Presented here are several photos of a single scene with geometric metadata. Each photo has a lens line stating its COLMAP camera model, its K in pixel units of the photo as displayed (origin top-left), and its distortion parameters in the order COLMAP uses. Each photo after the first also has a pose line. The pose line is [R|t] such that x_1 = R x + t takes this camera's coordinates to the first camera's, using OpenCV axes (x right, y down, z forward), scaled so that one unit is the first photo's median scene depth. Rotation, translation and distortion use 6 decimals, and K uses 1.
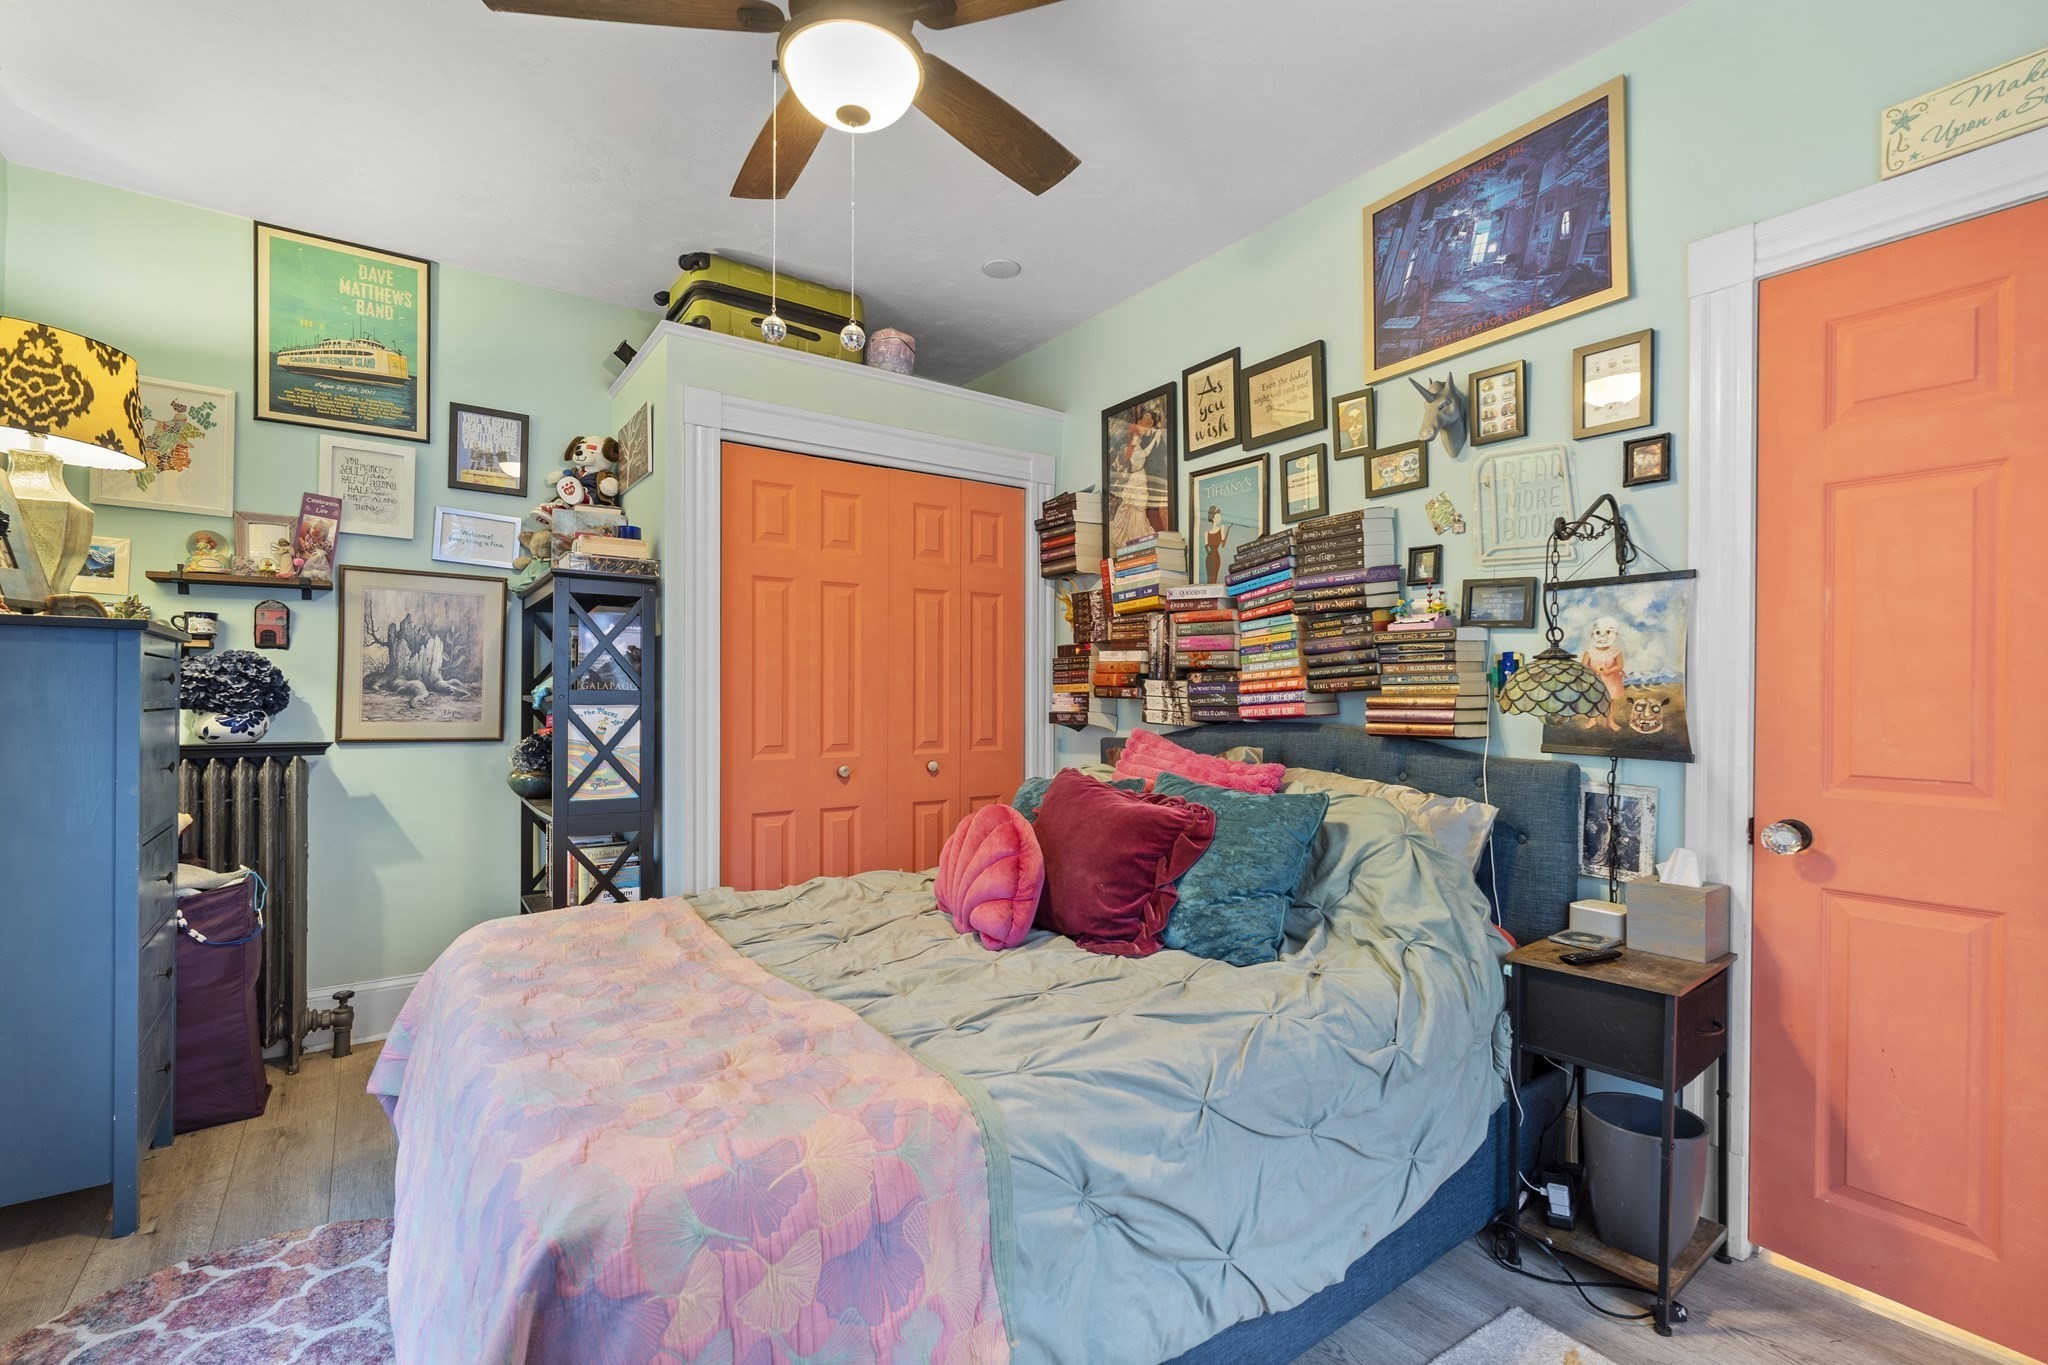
lens RADIAL K [[900.8, 0, 1028.6], [0, 900.8, 687.0], [0, 0, 1]] dist [-0.002645, 0.000319]
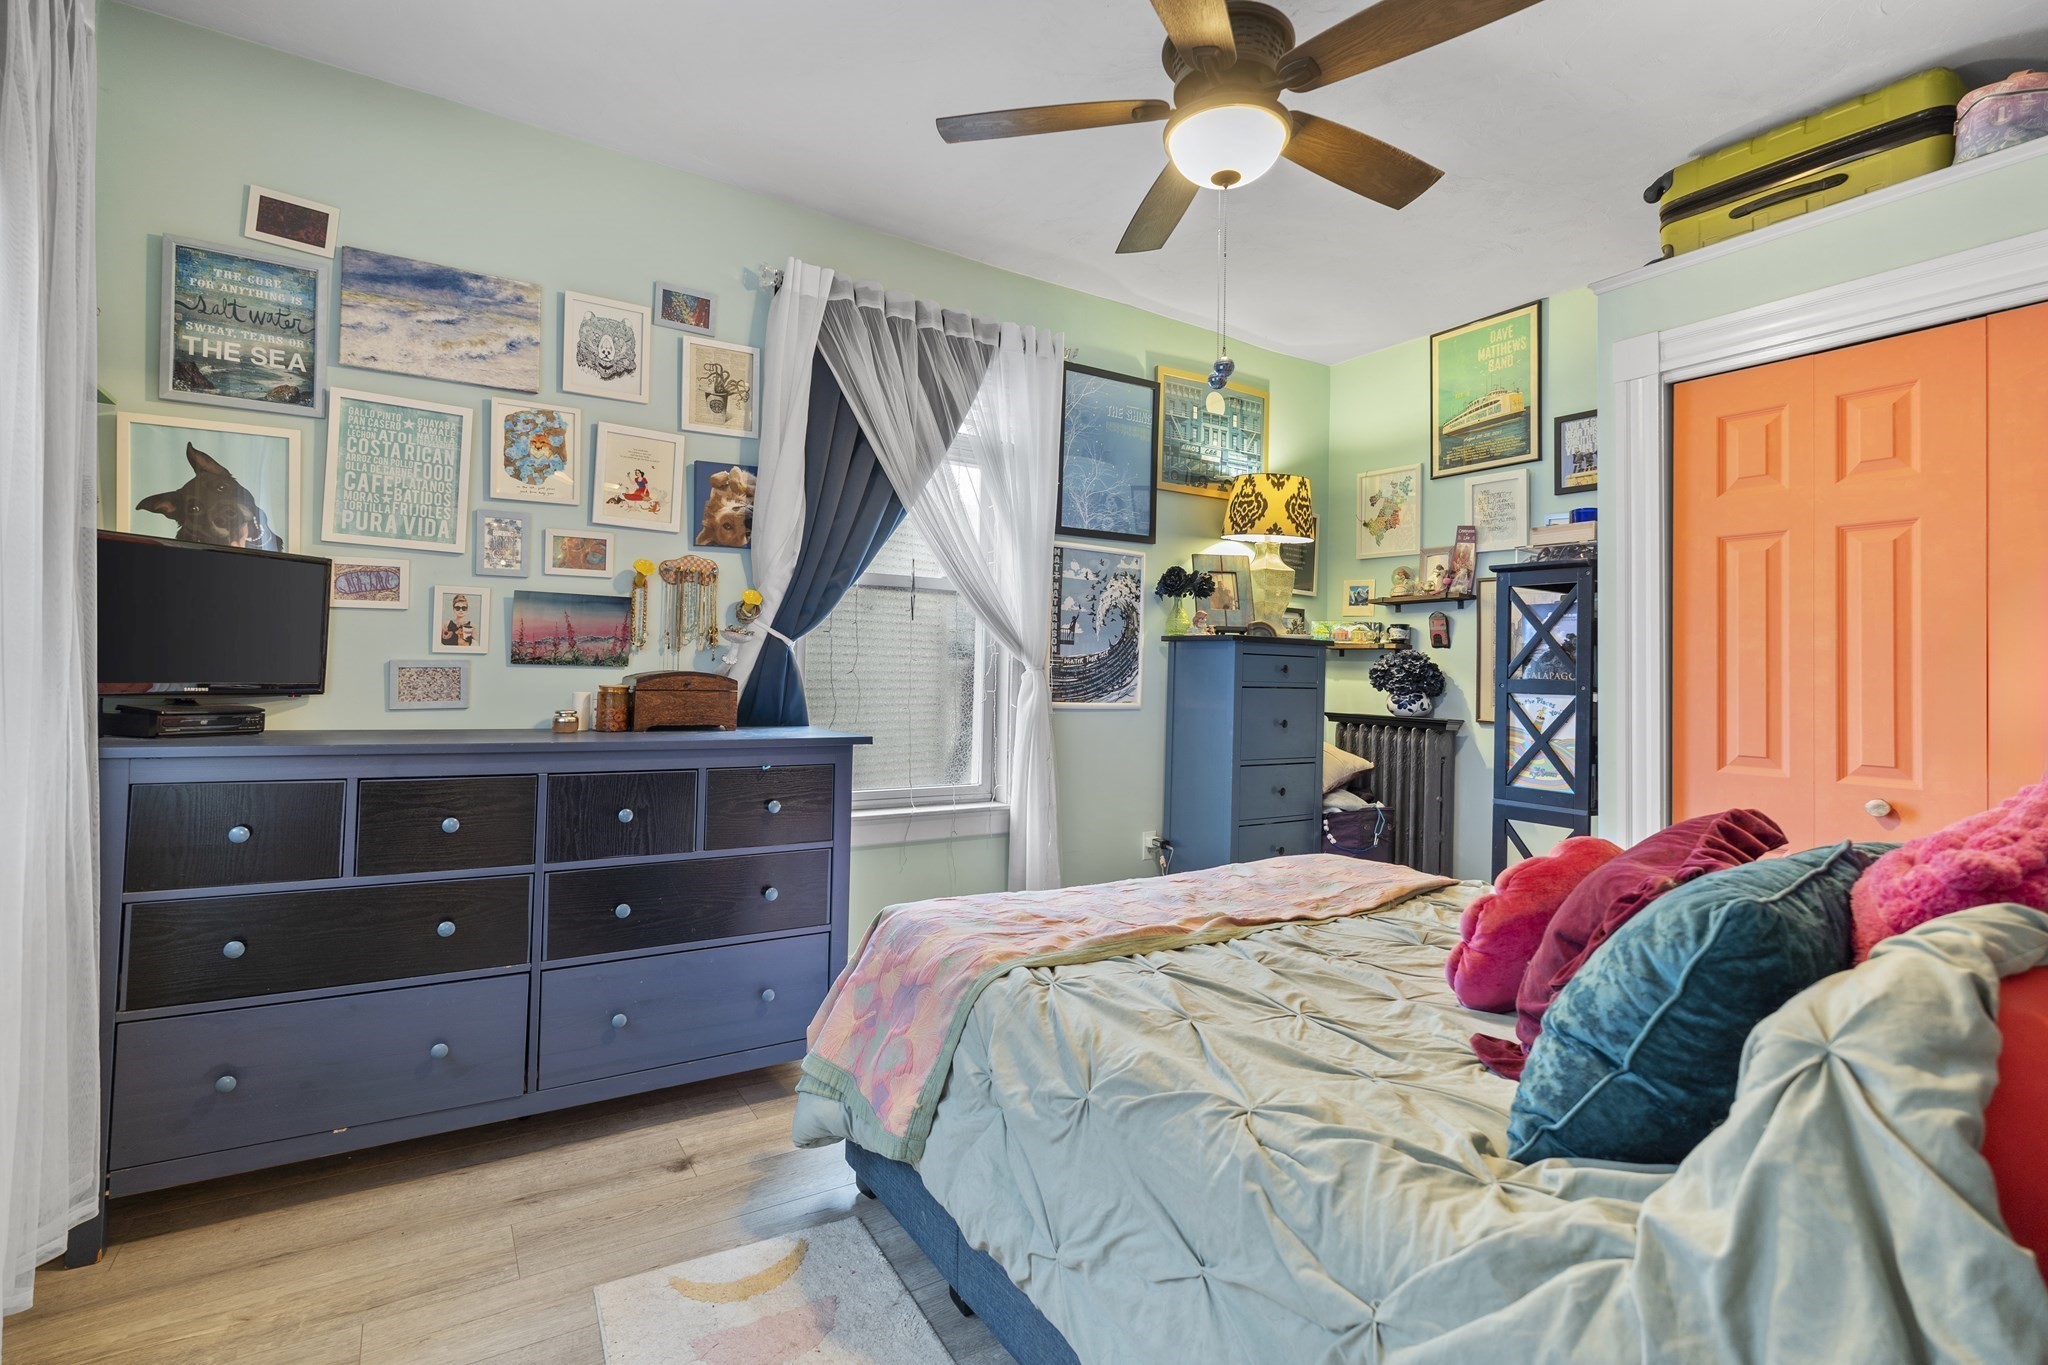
lens RADIAL K [[938.8, 0, 1022.4], [0, 938.8, 638.1], [0, 0, 1]] dist [-0.001107, 0.000021]
pose [[-0.052774, -0.040472, -0.997786, 0.578476], [-0.015334, 0.999093, -0.039714, 0.007309], [0.998489, 0.013204, -0.053347, 0.463378]]
